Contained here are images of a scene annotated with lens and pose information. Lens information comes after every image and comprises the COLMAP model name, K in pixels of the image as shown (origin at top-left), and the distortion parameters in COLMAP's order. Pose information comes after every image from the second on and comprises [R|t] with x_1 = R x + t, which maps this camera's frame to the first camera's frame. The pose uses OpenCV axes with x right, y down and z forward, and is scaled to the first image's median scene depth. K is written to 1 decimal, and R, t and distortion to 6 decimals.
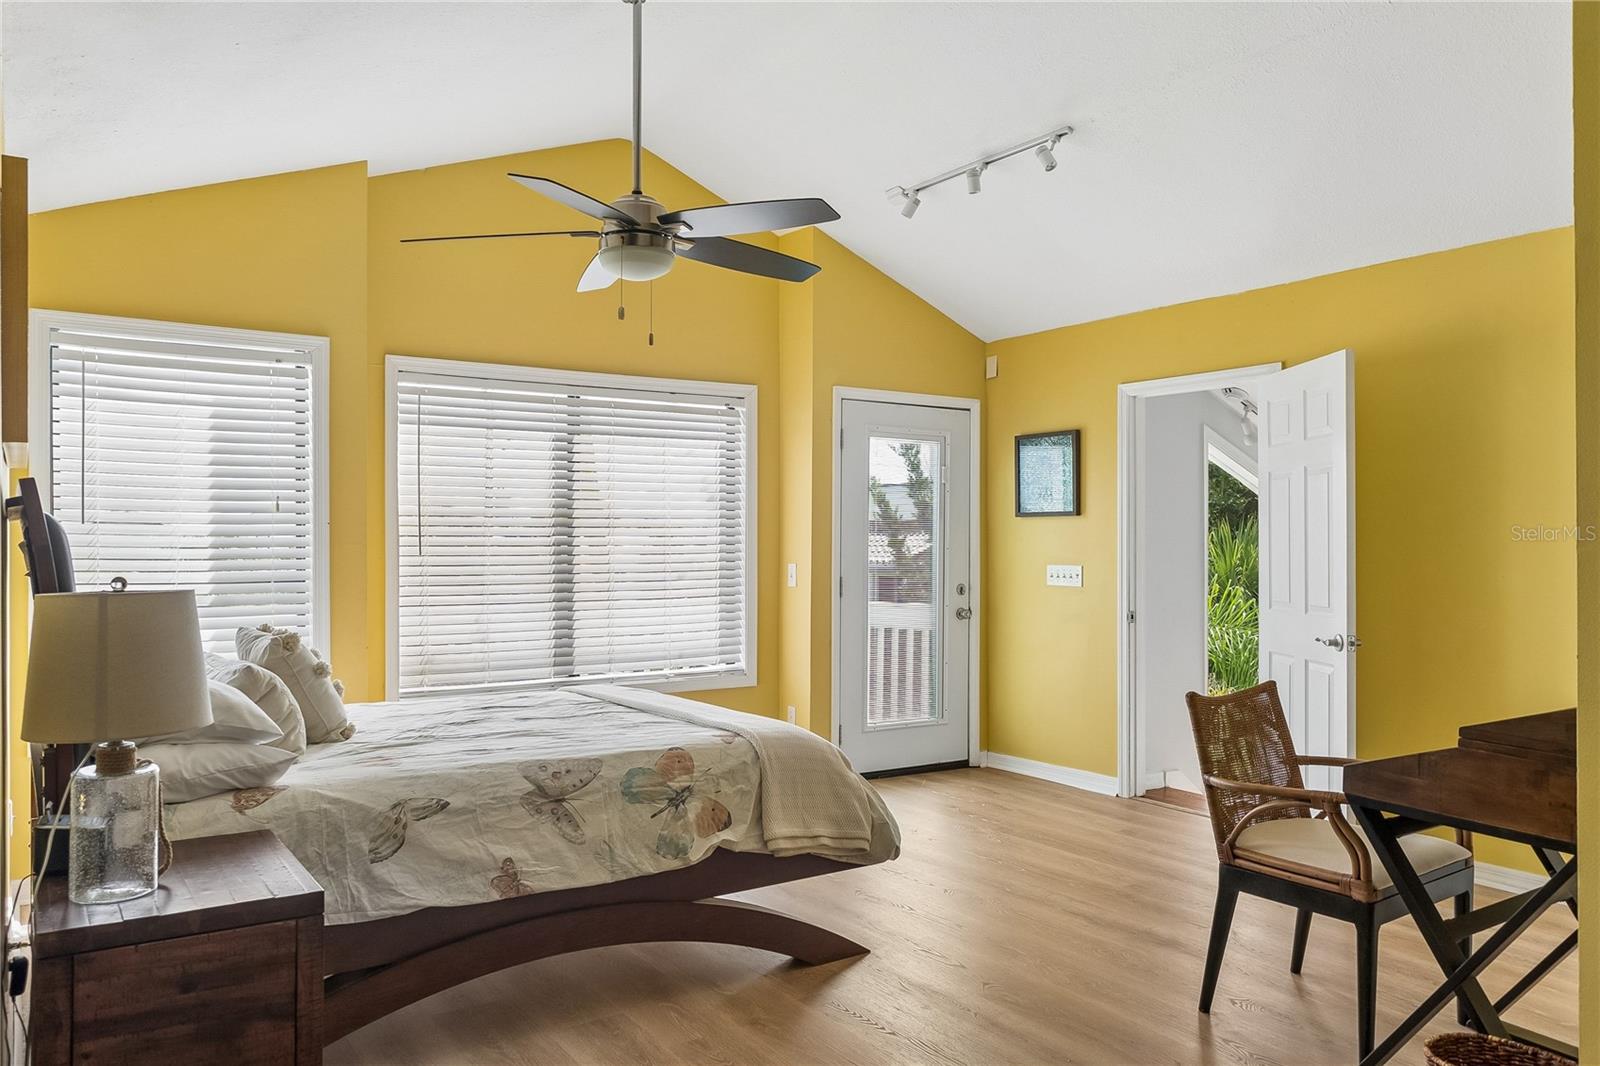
lens RADIAL K [[1181.5, 0, 800.8], [0, 1181.5, 533.3], [0, 0, 1]] dist [0.000609, 0.000065]
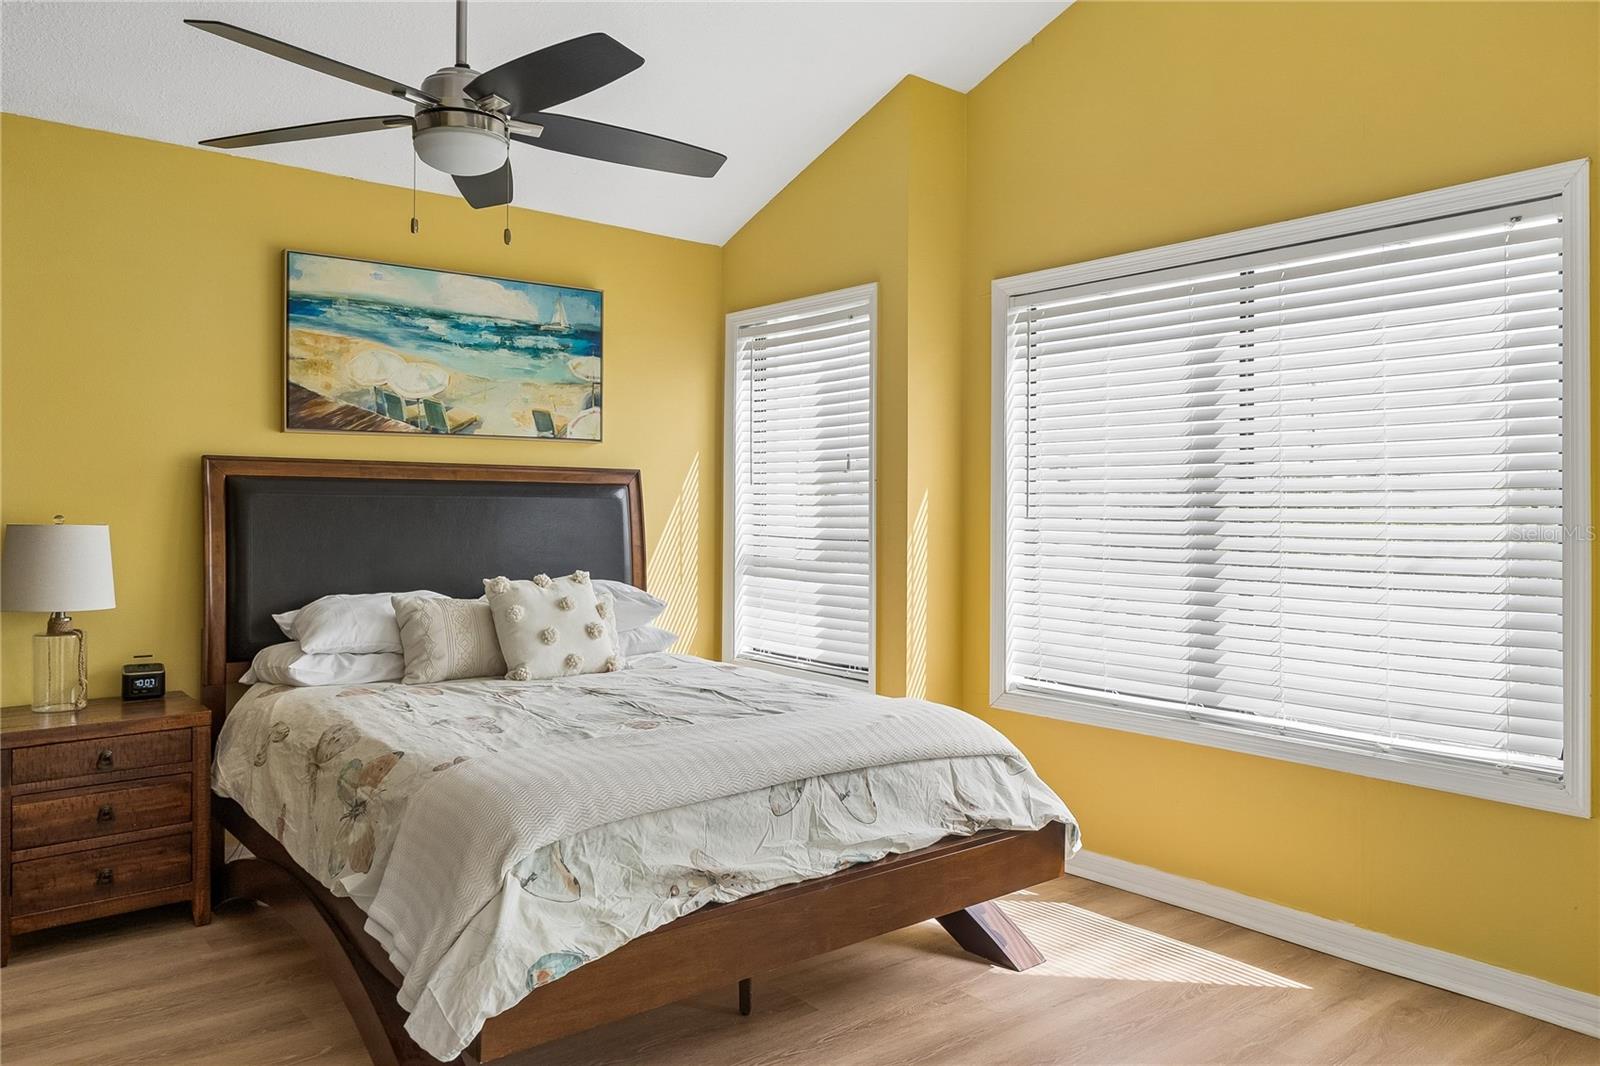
lens RADIAL K [[1108.6, 0, 801.0], [0, 1108.6, 523.5], [0, 0, 1]] dist [-0.000421, -0.000396]
pose [[0.102381, 0.014407, -0.994641, 0.424146], [-0.002623, 0.999896, 0.014213, 0.011776], [0.994742, 0.001154, 0.102408, 0.773715]]
